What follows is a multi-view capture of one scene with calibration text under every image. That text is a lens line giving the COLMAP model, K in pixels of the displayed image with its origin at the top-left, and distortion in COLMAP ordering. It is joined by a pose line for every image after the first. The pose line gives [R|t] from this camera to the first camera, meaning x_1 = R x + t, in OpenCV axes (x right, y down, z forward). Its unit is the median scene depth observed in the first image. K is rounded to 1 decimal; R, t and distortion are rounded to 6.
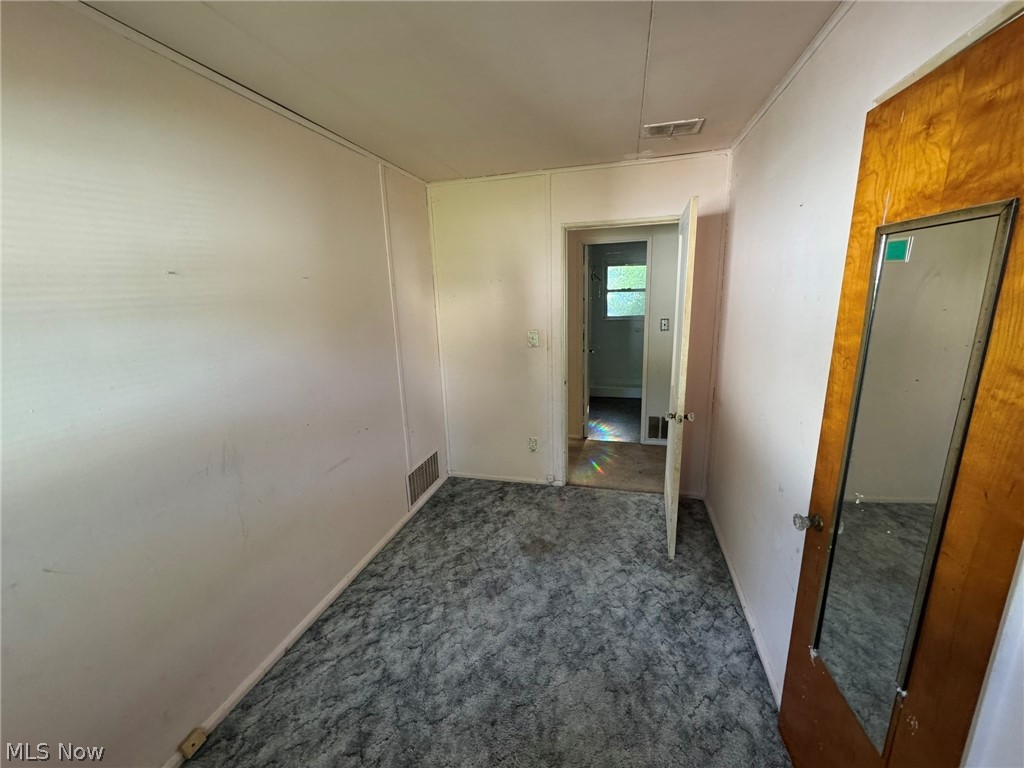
lens RADIAL K [[409.8, 0, 512.0], [0, 409.8, 385.6], [0, 0, 1]] dist [0.000255, 0.000086]
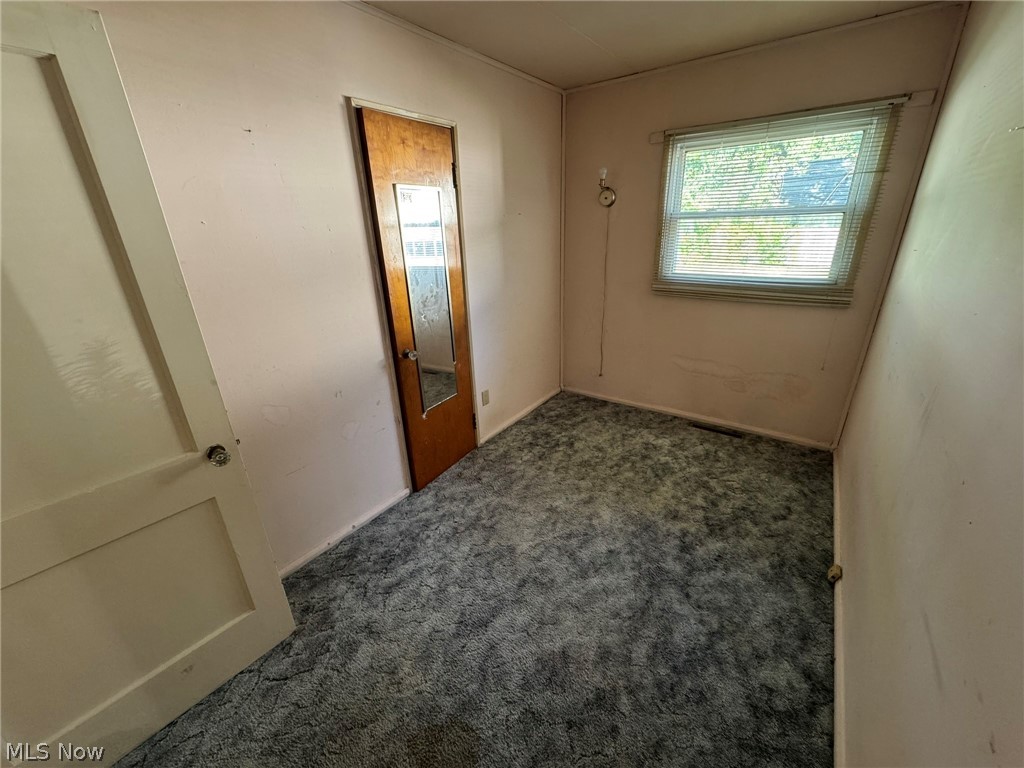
lens RADIAL K [[409.8, 0, 512.3], [0, 409.8, 384.1], [0, 0, 1]] dist [0.000255, 0.000086]
pose [[-0.933784, -0.066928, 0.351522, -0.200752], [0.145662, 0.826188, 0.544239, -0.286887], [-0.326848, 0.559405, -0.761733, 1.406296]]
